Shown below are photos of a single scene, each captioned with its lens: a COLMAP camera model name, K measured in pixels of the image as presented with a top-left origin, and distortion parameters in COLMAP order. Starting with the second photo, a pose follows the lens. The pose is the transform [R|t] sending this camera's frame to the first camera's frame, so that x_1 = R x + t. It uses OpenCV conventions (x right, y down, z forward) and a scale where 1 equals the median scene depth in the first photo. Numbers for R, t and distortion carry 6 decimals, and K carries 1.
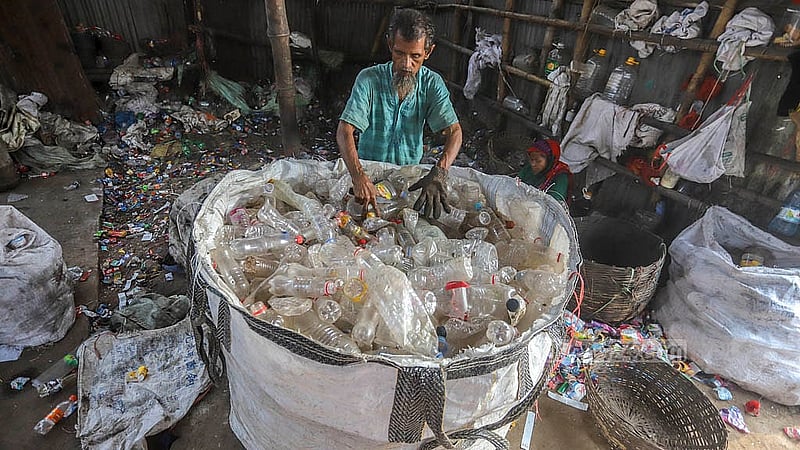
lens RADIAL K [[363.5, 0, 400.0], [0, 363.5, 225.0], [0, 0, 1]] dist [-0.015845, 0.001028]
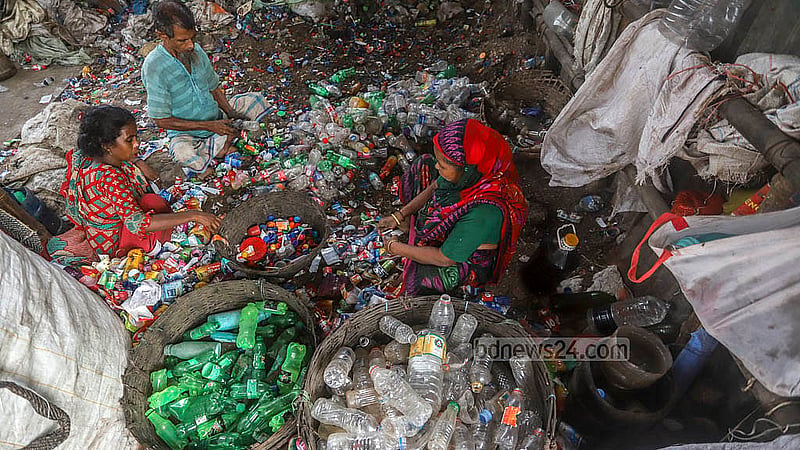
lens RADIAL K [[363.5, 0, 400.0], [0, 363.5, 225.0], [0, 0, 1]] dist [-0.015845, 0.001028]
pose [[0.890223, 0.272443, -0.365071, 0.470513], [-0.170097, 0.942275, 0.288417, -0.196260], [0.422575, -0.194658, 0.885177, 0.459815]]
